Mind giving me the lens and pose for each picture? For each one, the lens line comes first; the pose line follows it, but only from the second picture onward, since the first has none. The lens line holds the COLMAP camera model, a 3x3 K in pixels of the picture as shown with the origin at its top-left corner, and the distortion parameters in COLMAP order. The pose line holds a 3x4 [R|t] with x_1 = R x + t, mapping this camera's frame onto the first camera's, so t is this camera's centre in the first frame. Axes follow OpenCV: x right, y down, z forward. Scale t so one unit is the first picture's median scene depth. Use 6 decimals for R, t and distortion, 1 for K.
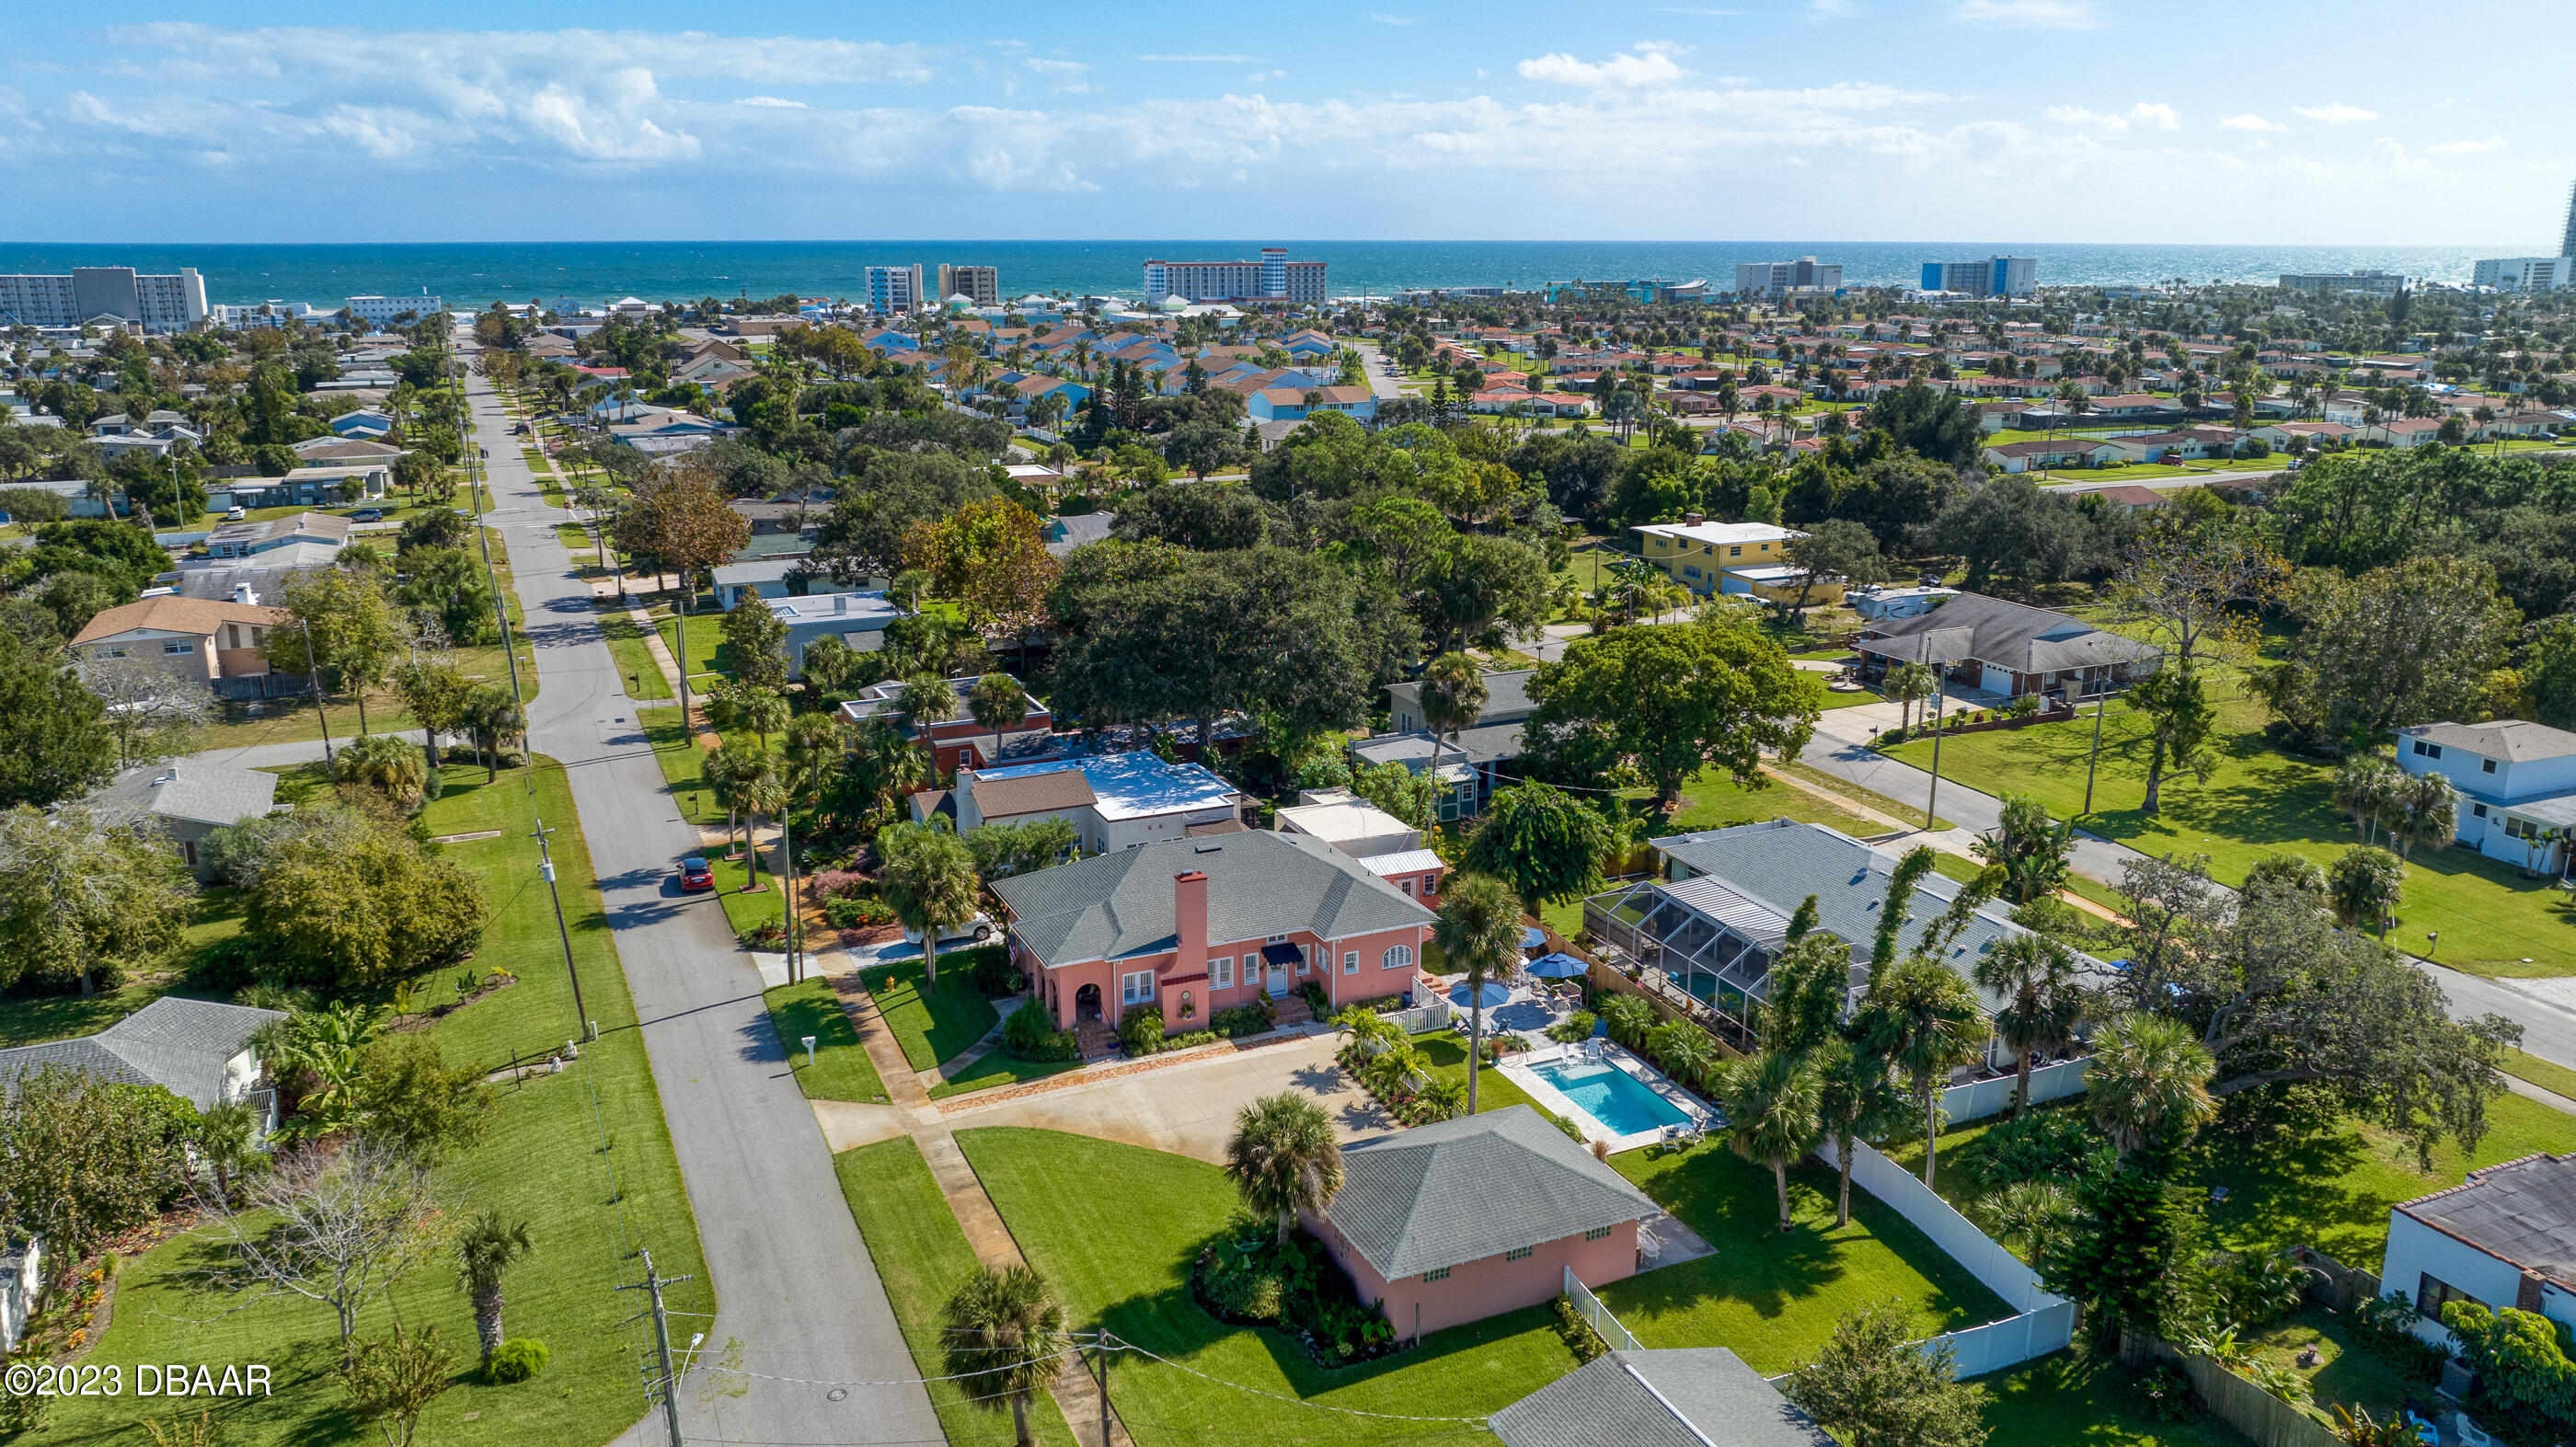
lens RADIAL K [[1830.6, 0, 1295.4], [0, 1830.6, 829.6], [0, 0, 1]] dist [-0.022474, -0.002702]
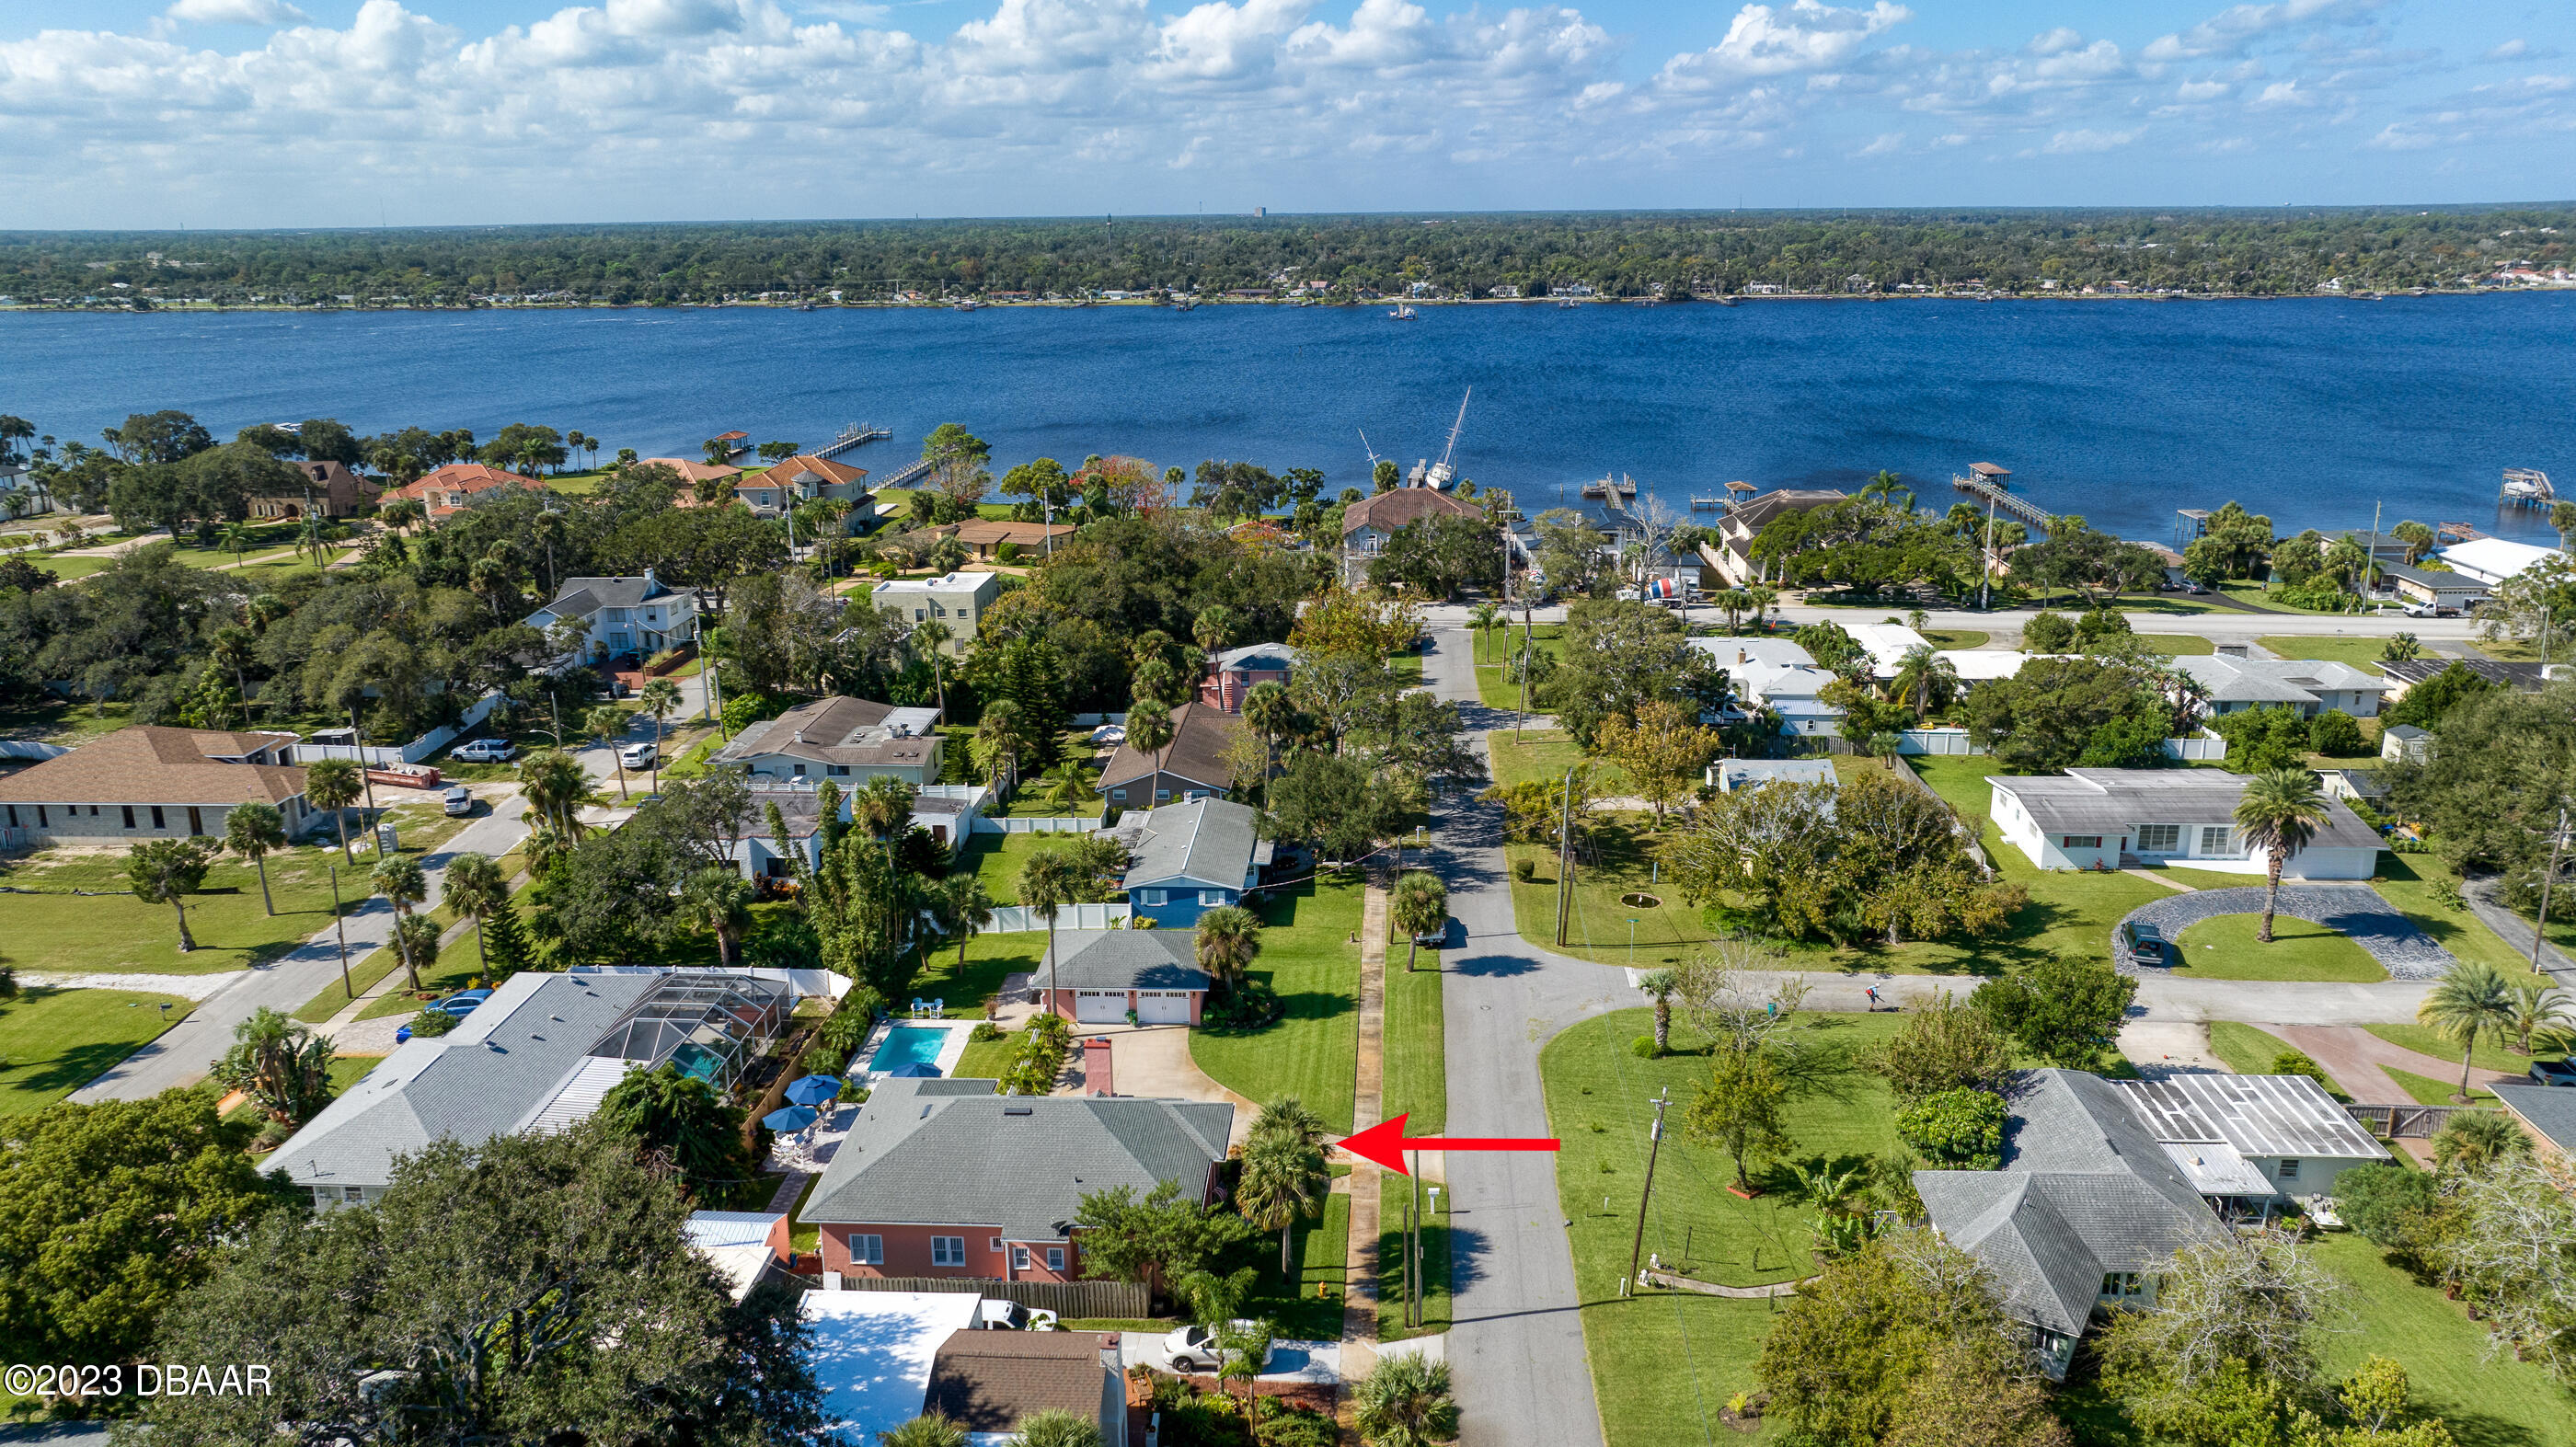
lens RADIAL K [[1802.2, 0, 1288.0], [0, 1802.2, 723.5], [0, 0, 1]] dist [-0.005442, -0.000738]
pose [[-0.884147, -0.114423, 0.452981, -0.567229], [0.157768, 0.839476, 0.519989, -0.615839], [-0.439766, 0.531213, -0.724168, 1.463704]]
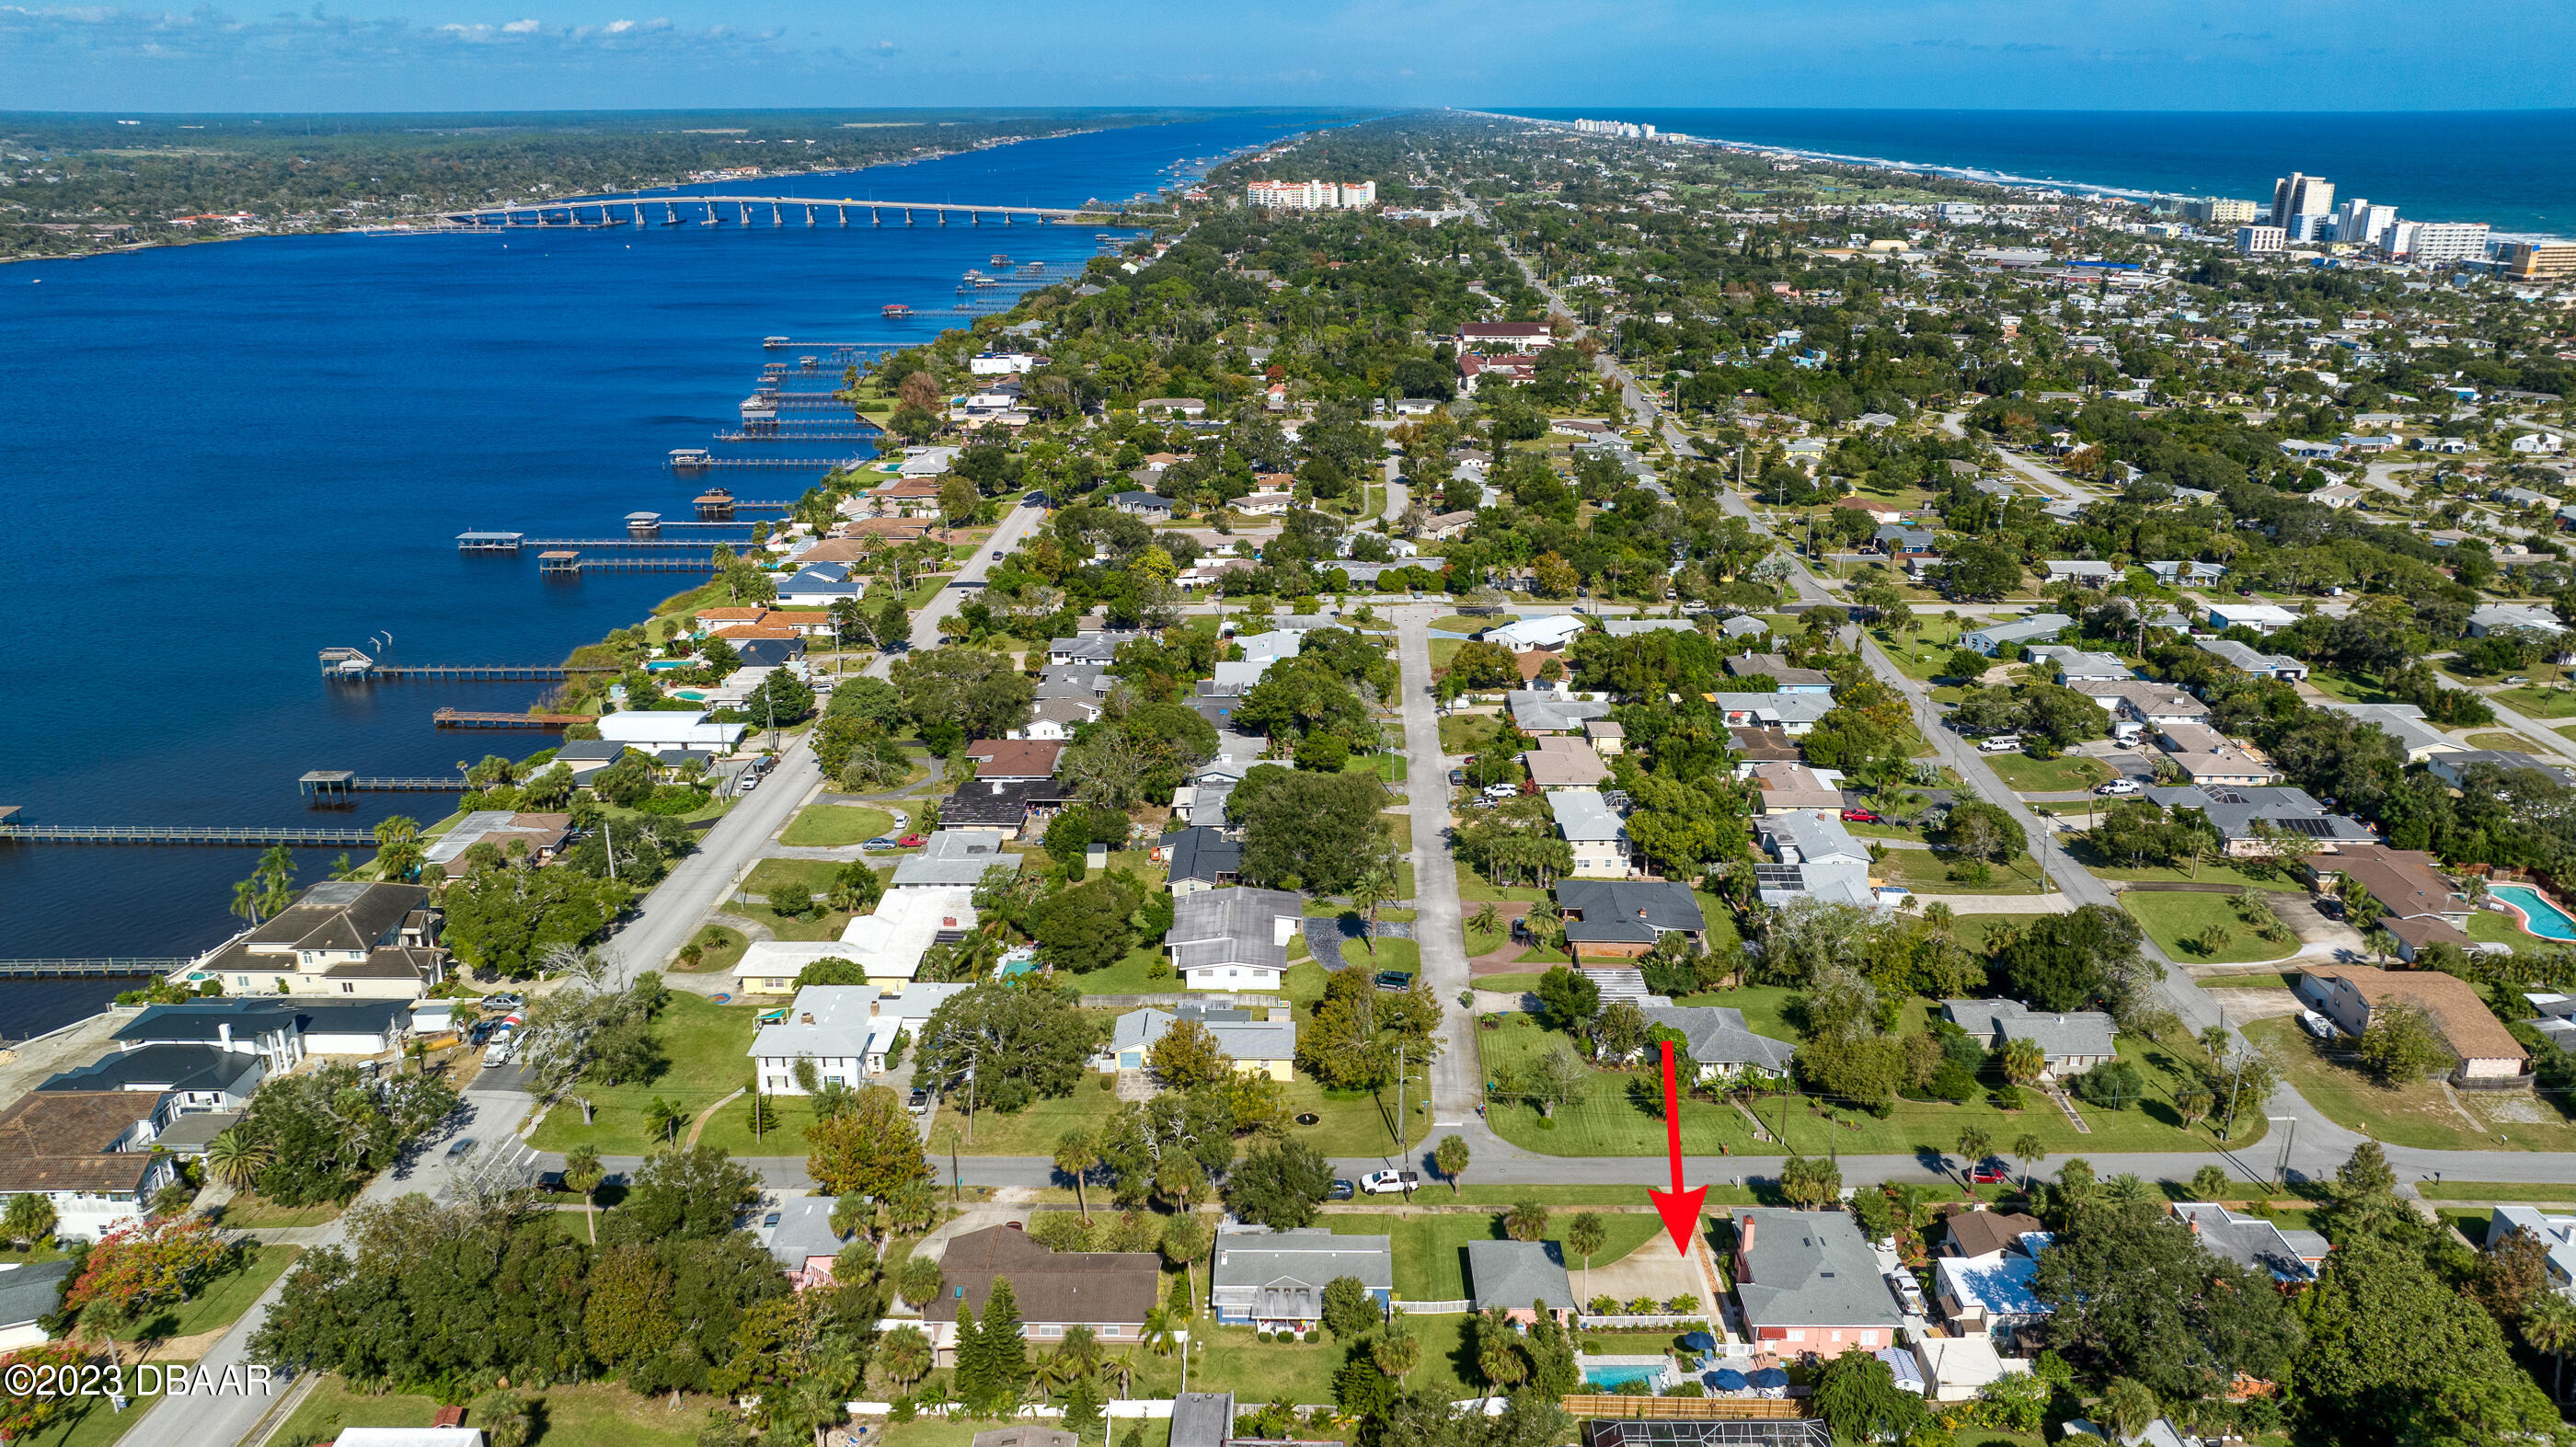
lens RADIAL K [[1809.4, 0, 1288.0], [0, 1809.4, 723.5], [0, 0, 1]] dist [-0.019266, -0.002035]
pose [[-0.422315, 0.287535, -0.859636, 1.587951], [-0.279796, 0.860695, 0.425345, -1.068677], [0.862186, 0.420152, -0.283034, 0.789803]]
